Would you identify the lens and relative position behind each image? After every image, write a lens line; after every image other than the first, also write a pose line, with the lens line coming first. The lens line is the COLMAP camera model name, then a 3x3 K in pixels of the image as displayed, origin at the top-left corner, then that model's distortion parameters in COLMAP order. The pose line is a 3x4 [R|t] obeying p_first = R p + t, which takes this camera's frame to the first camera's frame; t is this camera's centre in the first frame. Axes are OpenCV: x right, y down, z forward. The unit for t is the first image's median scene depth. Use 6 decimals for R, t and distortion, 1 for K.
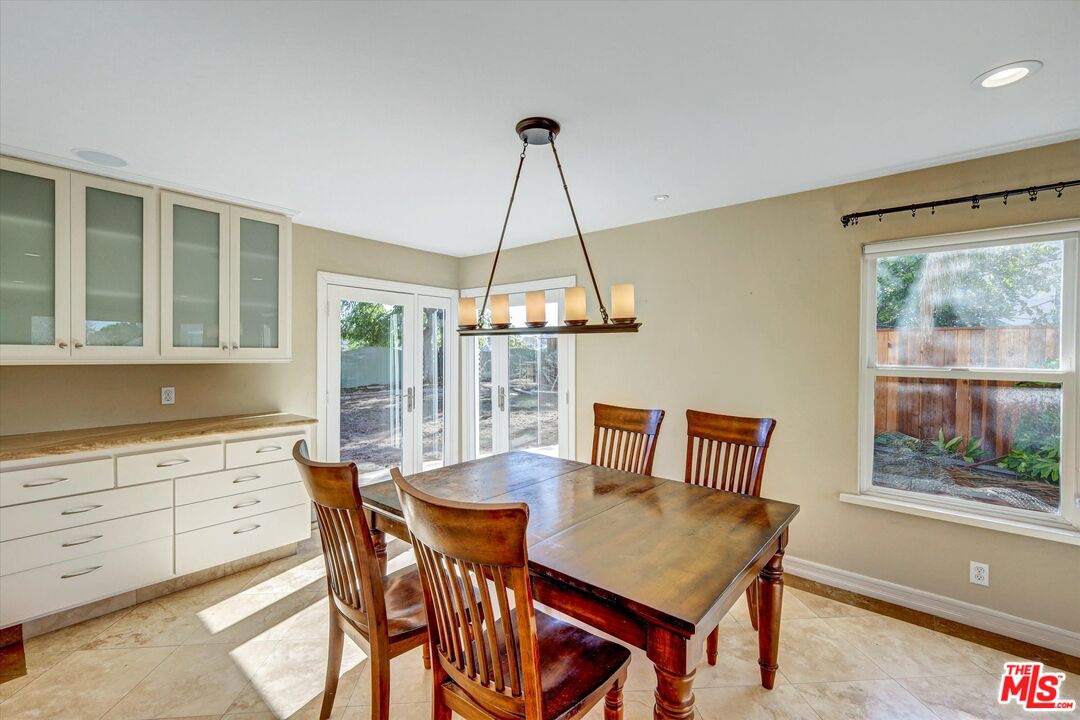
lens RADIAL K [[454.8, 0, 522.0], [0, 454.8, 356.8], [0, 0, 1]] dist [0.001353, 0.000563]
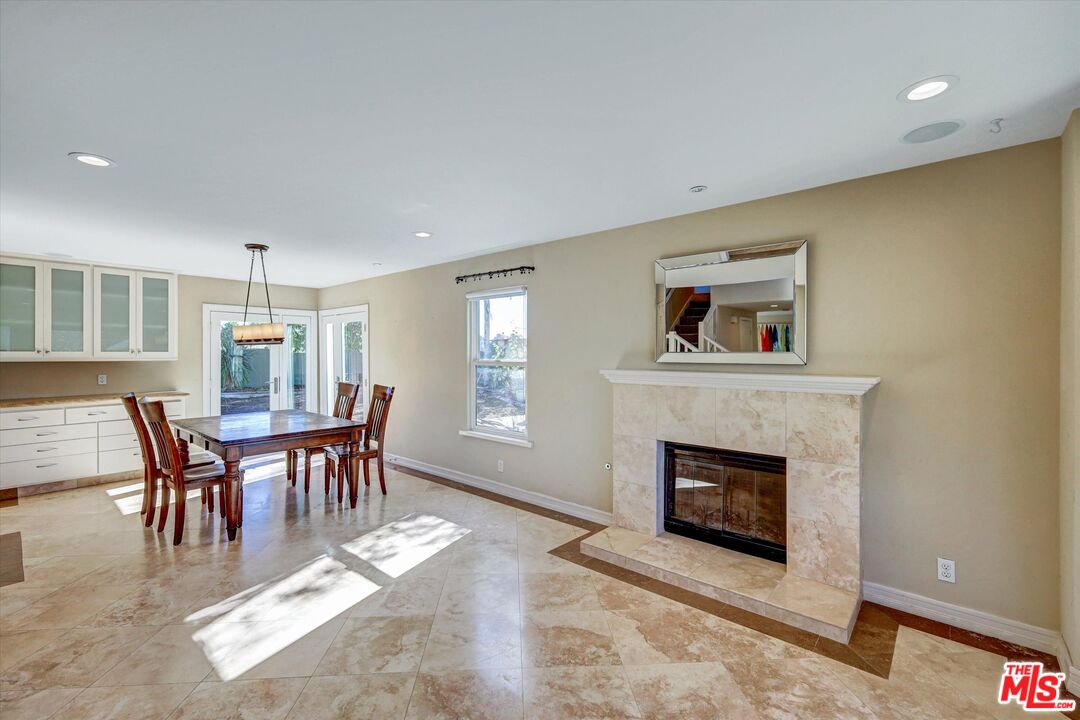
lens RADIAL K [[482.8, 0, 533.9], [0, 482.8, 354.0], [0, 0, 1]] dist [0.013112, -0.000580]
pose [[0.999273, -0.006867, -0.037506, 1.065378], [0.006470, 0.999922, -0.010687, 0.019881], [0.037576, 0.010437, 0.999239, -0.907238]]
